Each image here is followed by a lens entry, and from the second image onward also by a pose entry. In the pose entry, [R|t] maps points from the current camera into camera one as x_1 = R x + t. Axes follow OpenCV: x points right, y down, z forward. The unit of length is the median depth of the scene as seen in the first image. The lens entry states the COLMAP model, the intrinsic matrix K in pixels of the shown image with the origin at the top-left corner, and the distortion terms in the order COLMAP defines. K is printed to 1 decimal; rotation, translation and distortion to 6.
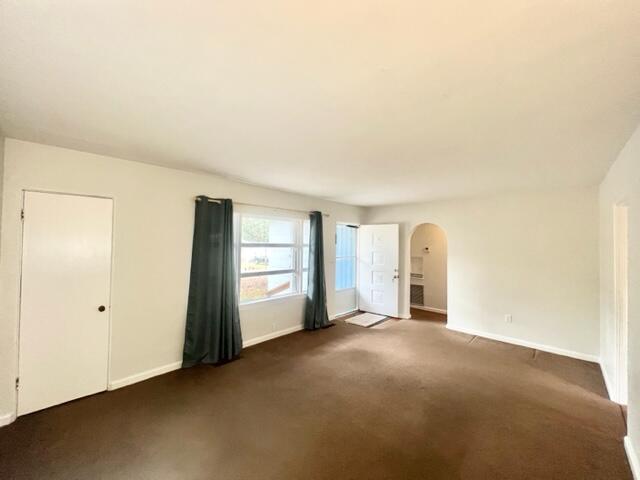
lens RADIAL K [[260.1, 0, 318.3], [0, 260.1, 238.6], [0, 0, 1]] dist [-0.000456, 0.000071]
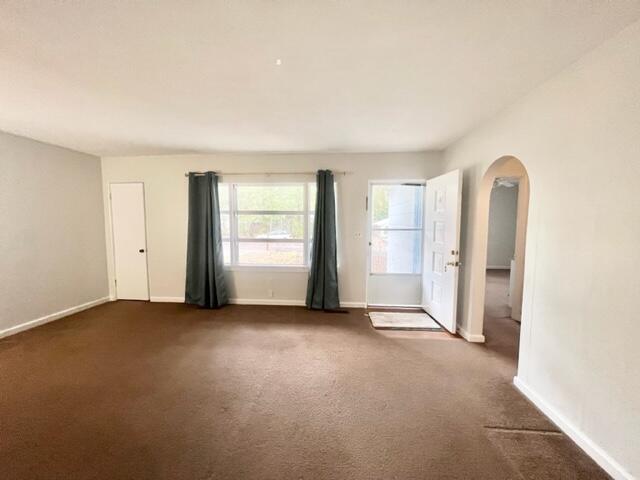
lens RADIAL K [[262.2, 0, 321.0], [0, 262.2, 237.1], [0, 0, 1]] dist [-0.016290, 0.000029]
pose [[0.629266, 0.043407, -0.775977, 0.651513], [0.017895, 0.997365, 0.070302, 0.048399], [0.776984, -0.058125, 0.626832, 0.479030]]
